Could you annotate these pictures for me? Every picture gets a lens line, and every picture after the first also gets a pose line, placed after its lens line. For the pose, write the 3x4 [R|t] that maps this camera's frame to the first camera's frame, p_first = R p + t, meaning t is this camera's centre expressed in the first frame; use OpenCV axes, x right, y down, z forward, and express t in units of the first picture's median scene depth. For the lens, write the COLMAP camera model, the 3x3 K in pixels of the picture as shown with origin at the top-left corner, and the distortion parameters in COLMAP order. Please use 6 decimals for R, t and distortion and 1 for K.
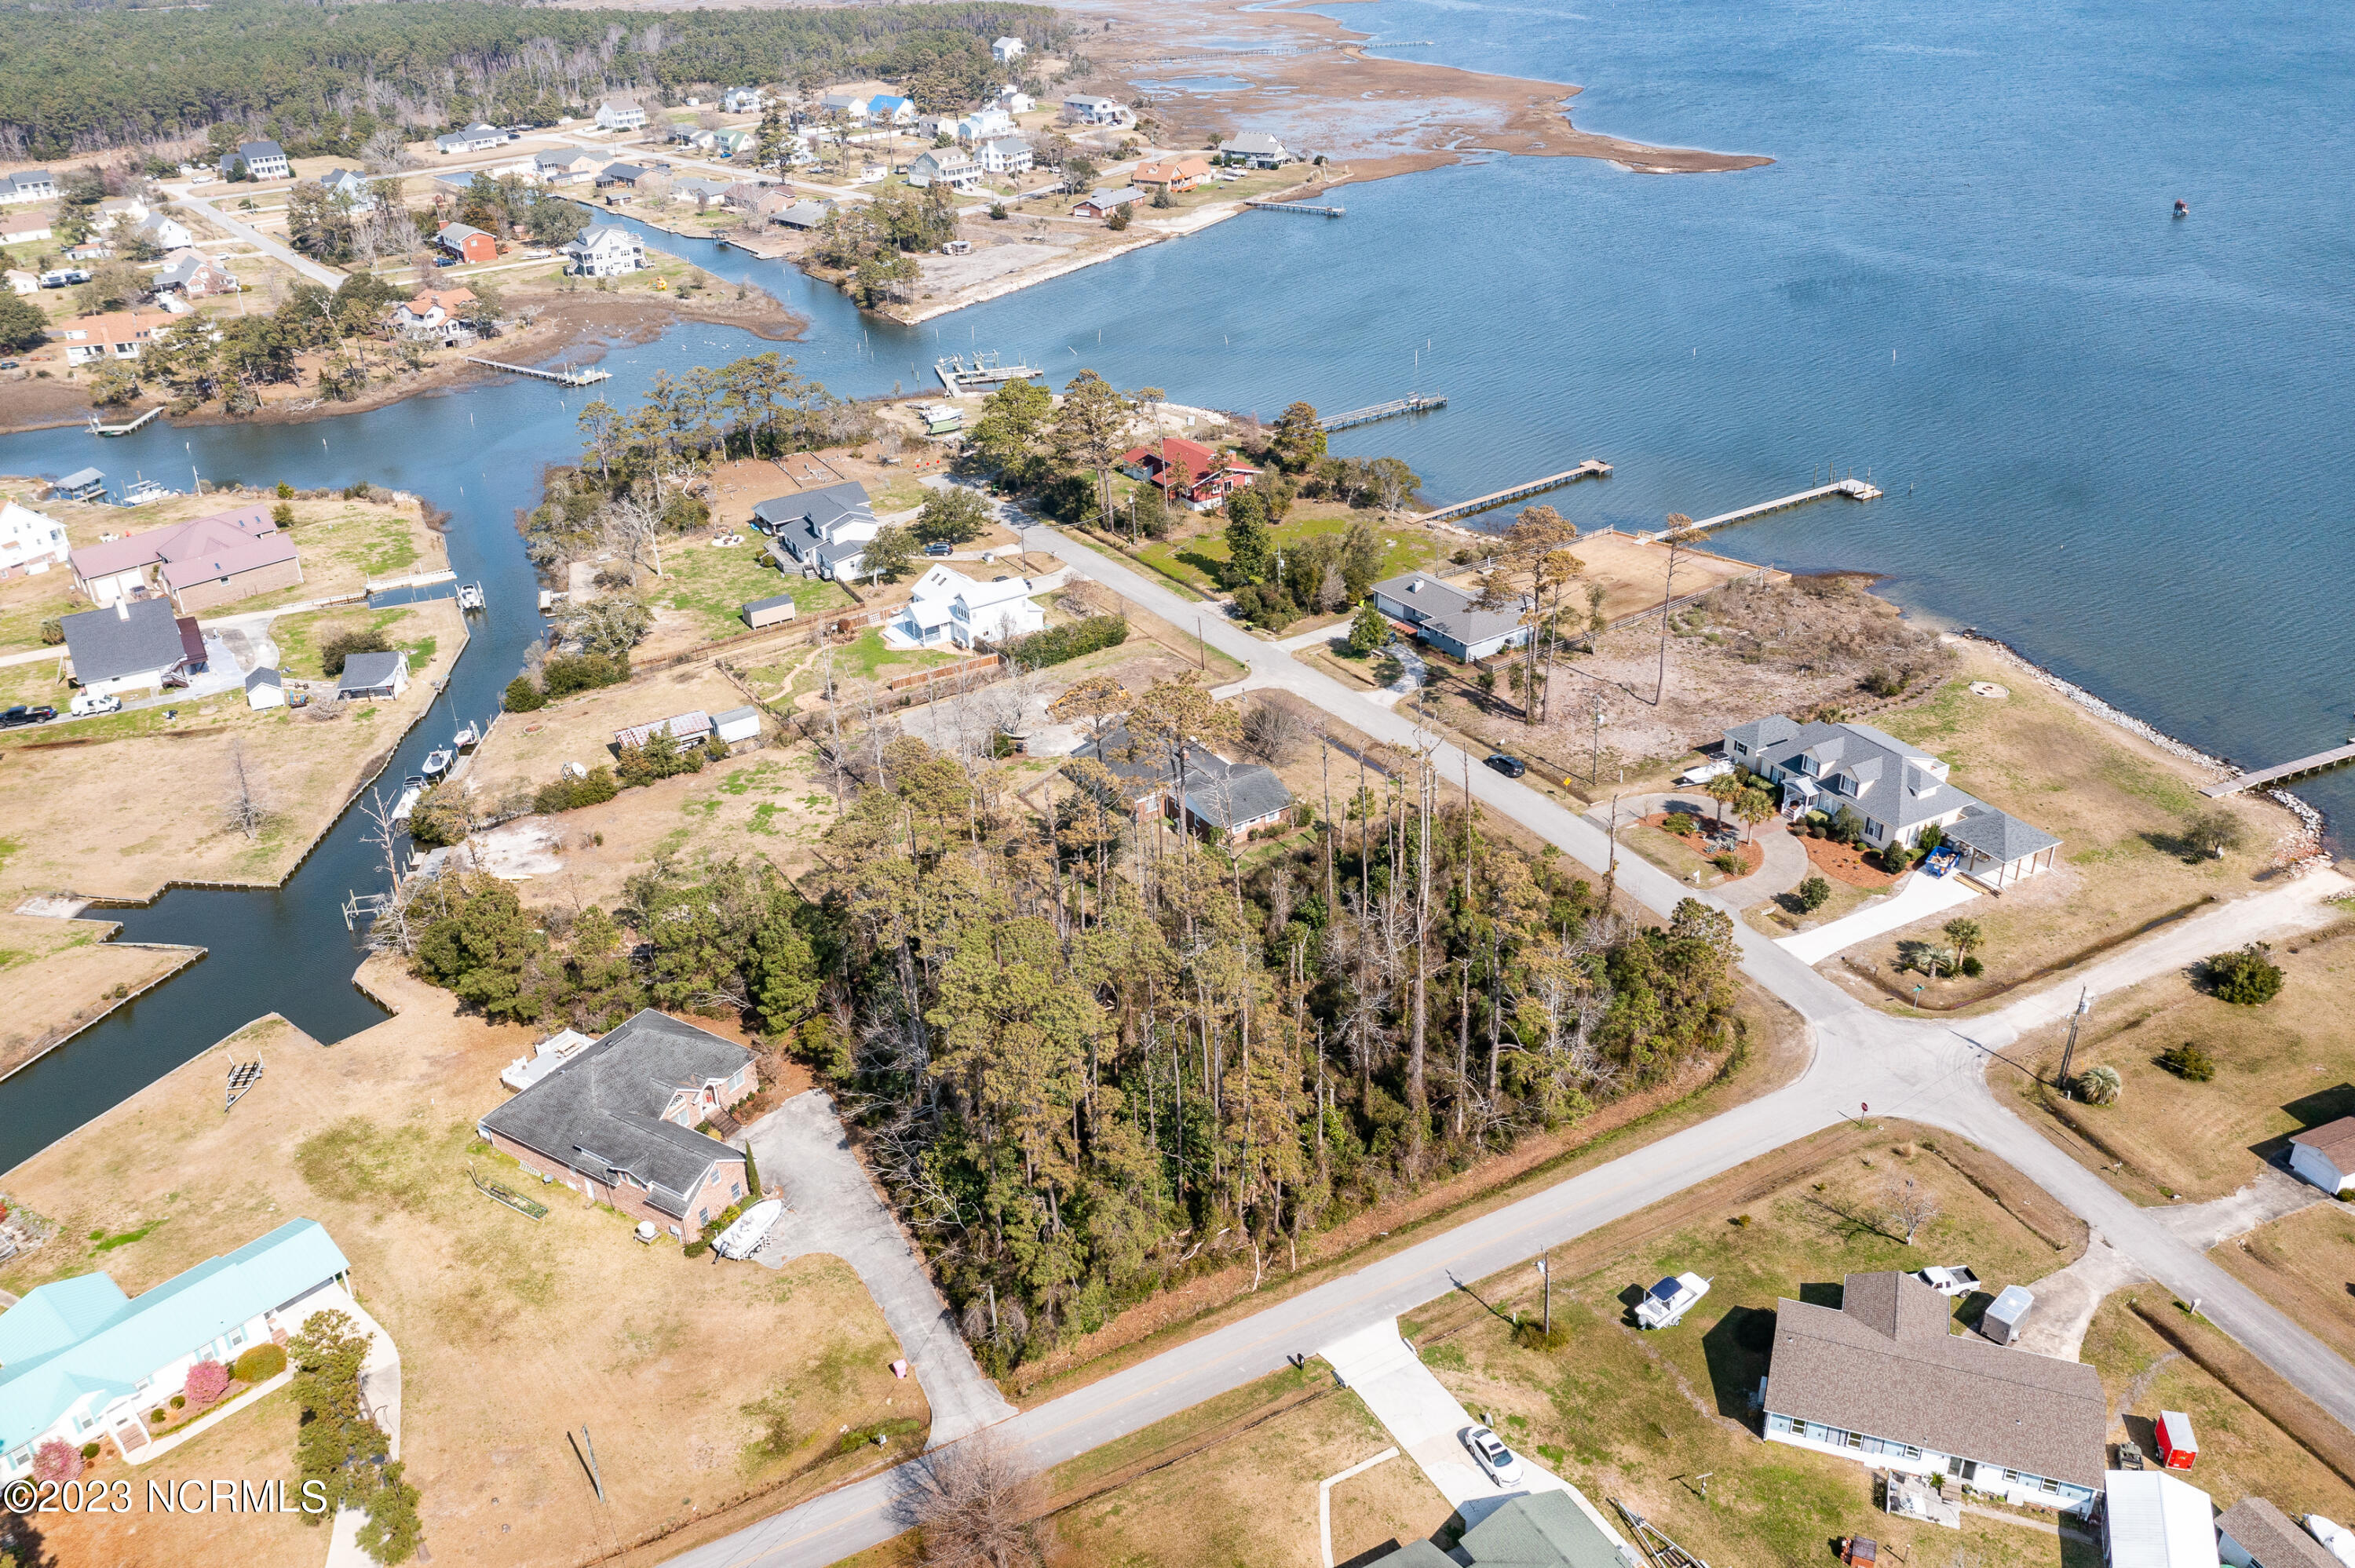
lens RADIAL K [[1868.7, 0, 1175.9], [0, 1868.7, 744.5], [0, 0, 1]] dist [-0.015086, 0.000163]
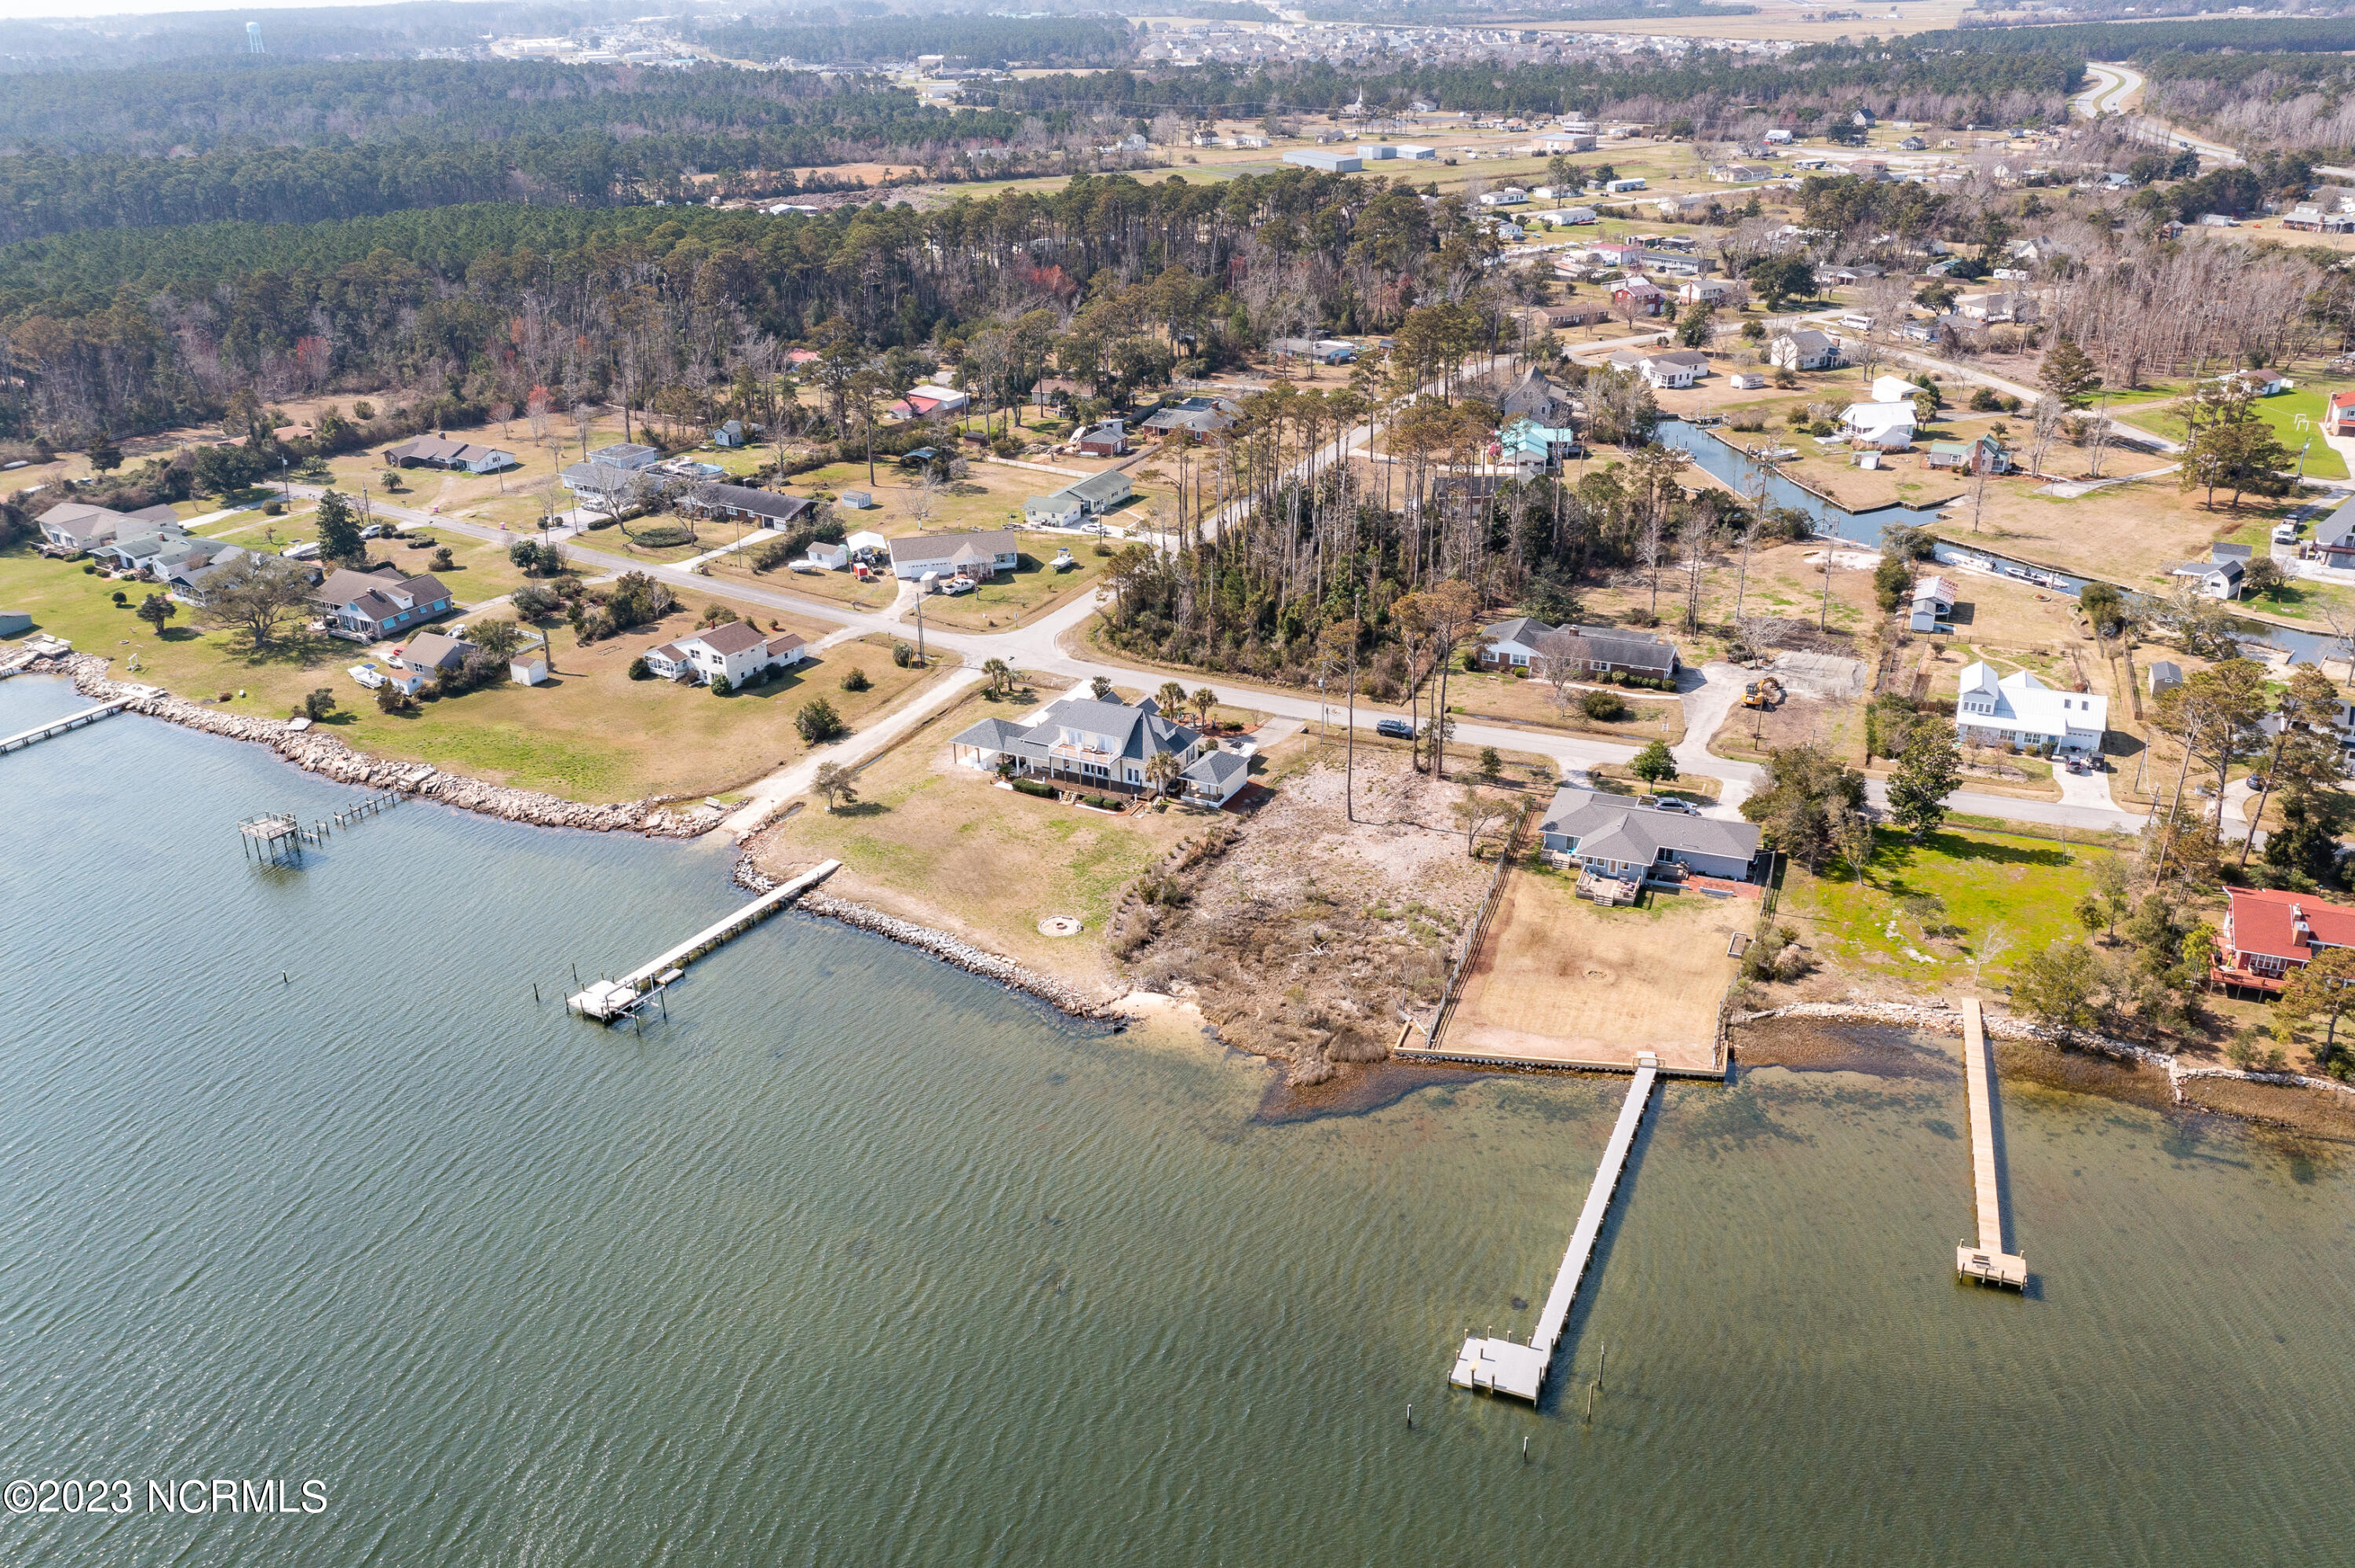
lens RADIAL K [[1875.6, 0, 1177.5], [0, 1875.6, 784.0], [0, 0, 1]] dist [-0.015700, -0.001014]
pose [[-0.824336, 0.267500, -0.498913, 0.806676], [-0.216243, 0.665690, 0.714210, -0.704536], [0.523173, 0.696635, -0.490907, 1.408714]]
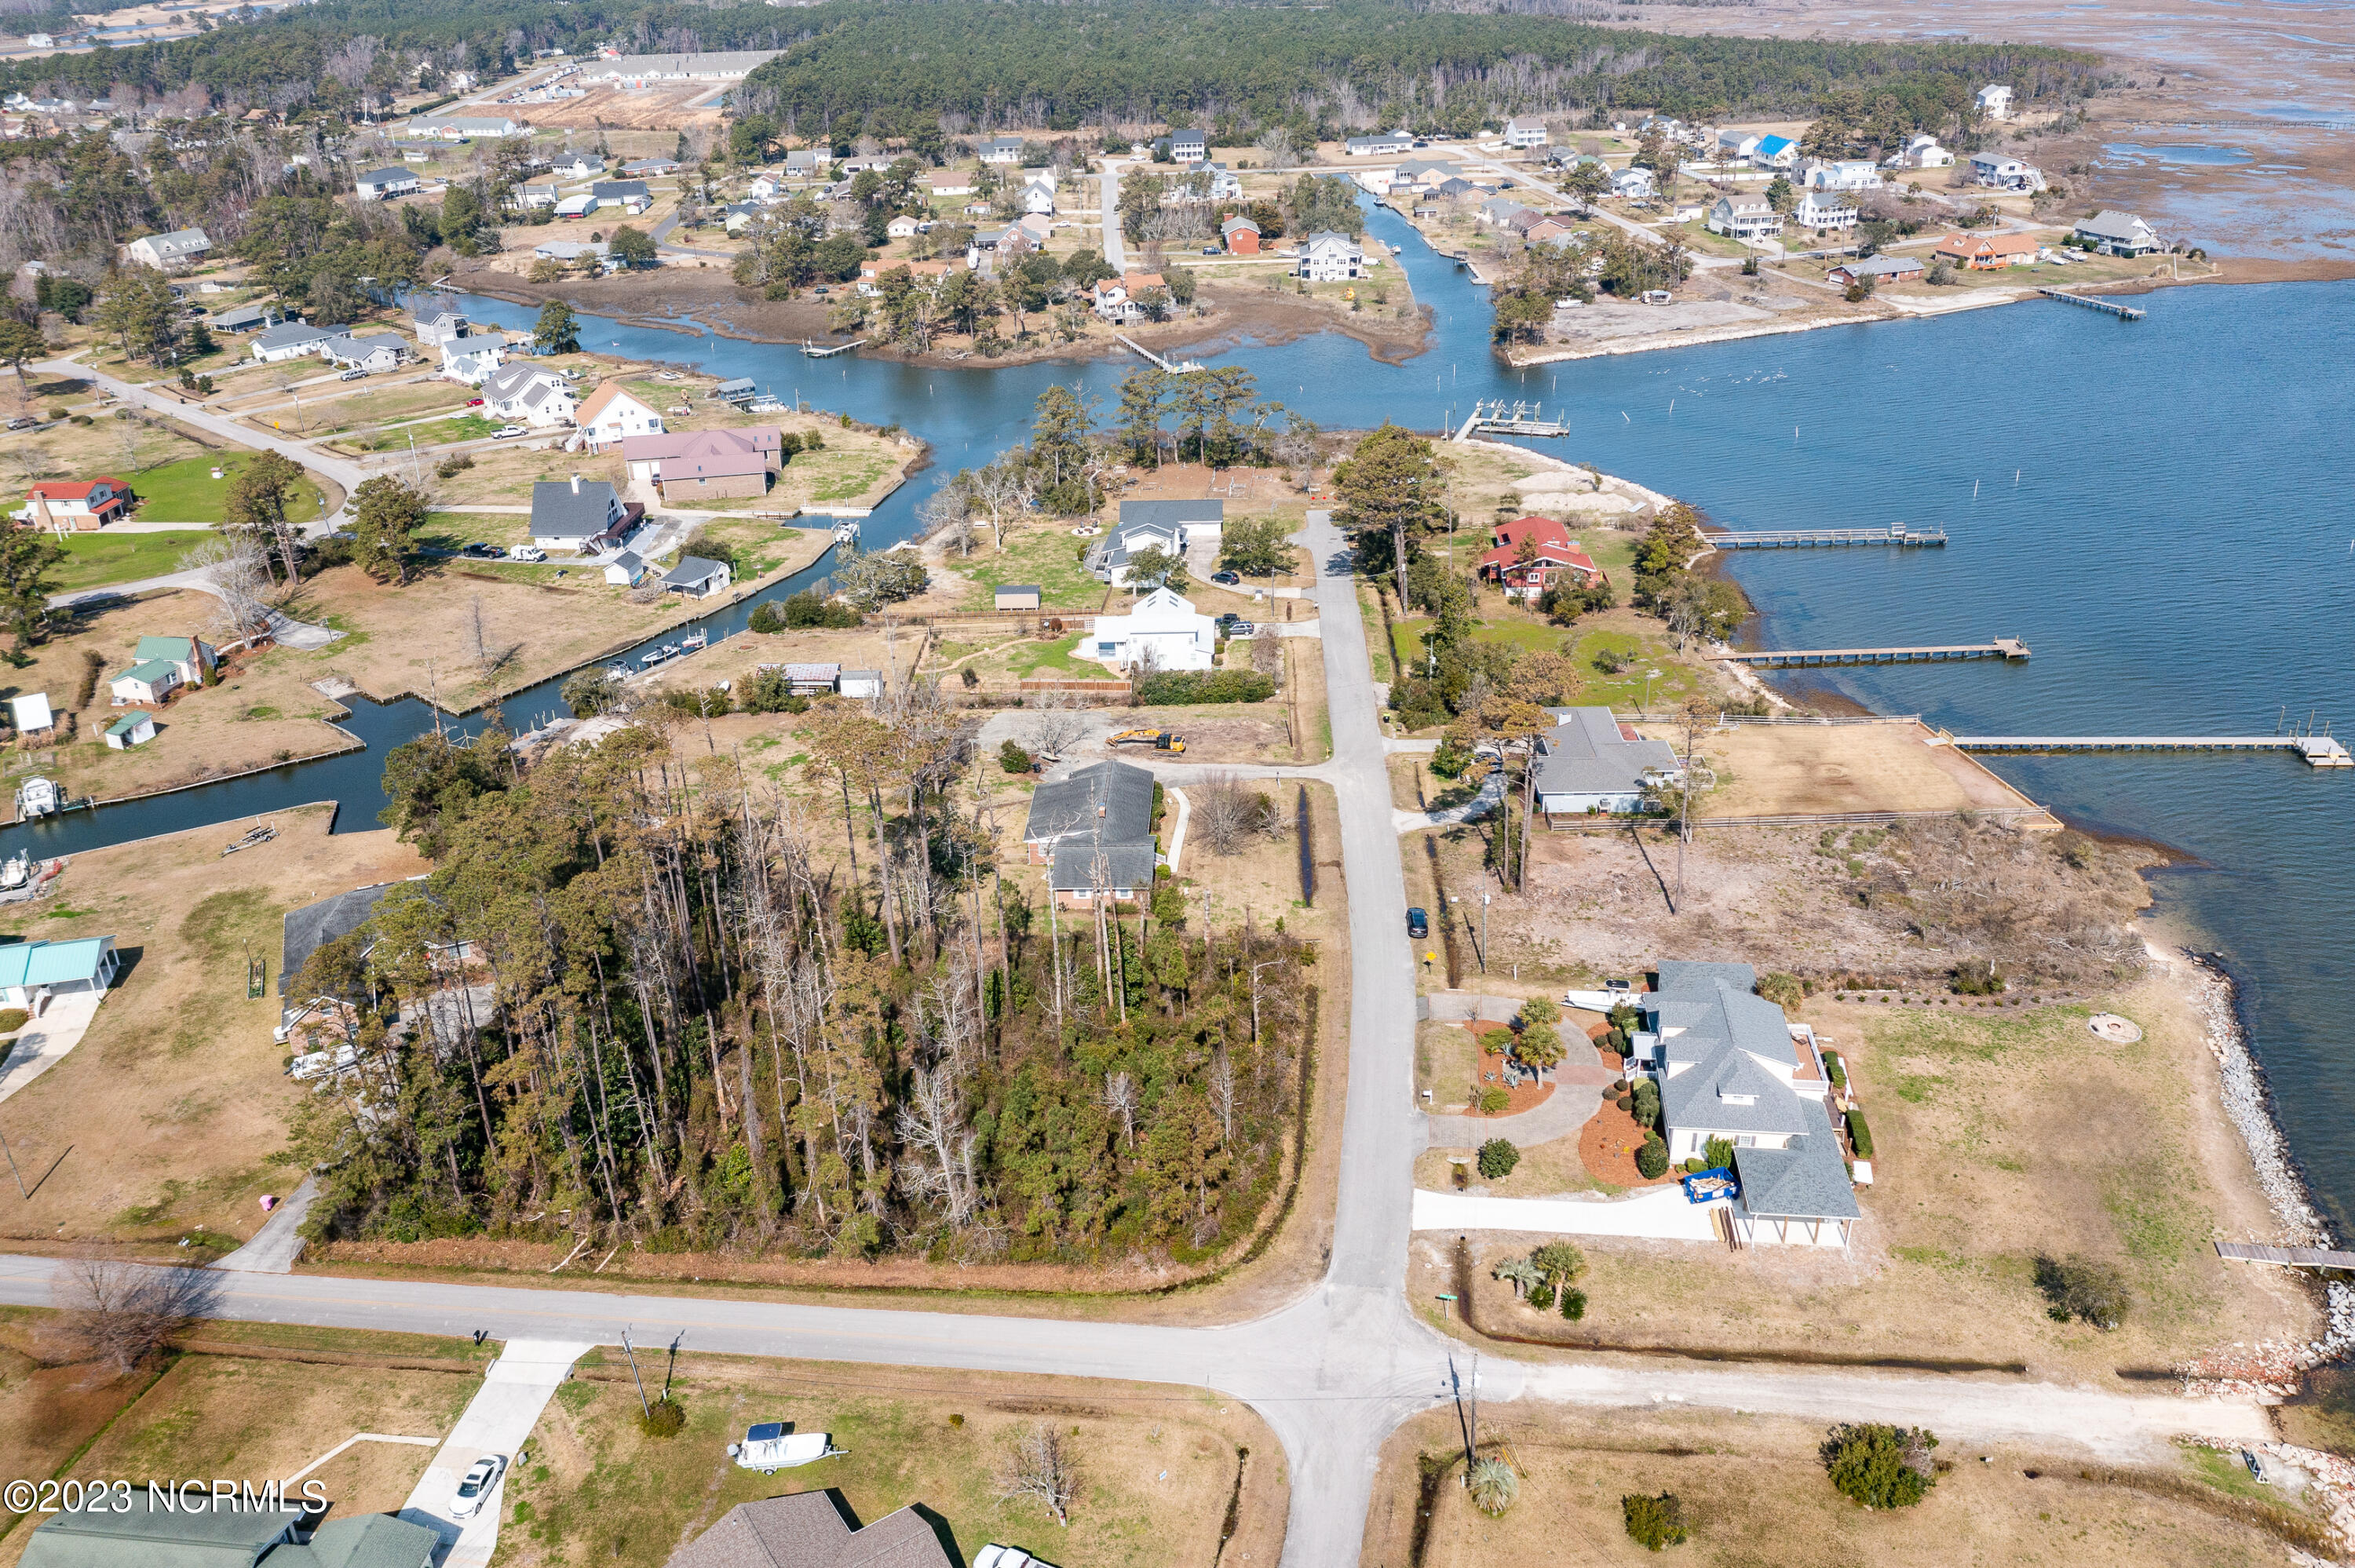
lens RADIAL K [[1868.7, 0, 1175.9], [0, 1868.7, 744.5], [0, 0, 1]] dist [-0.015086, 0.000163]
pose [[0.818242, 0.248864, -0.518215, 0.486180], [-0.253089, 0.965326, 0.063963, -0.091726], [0.516165, 0.078817, 0.852855, 0.159631]]
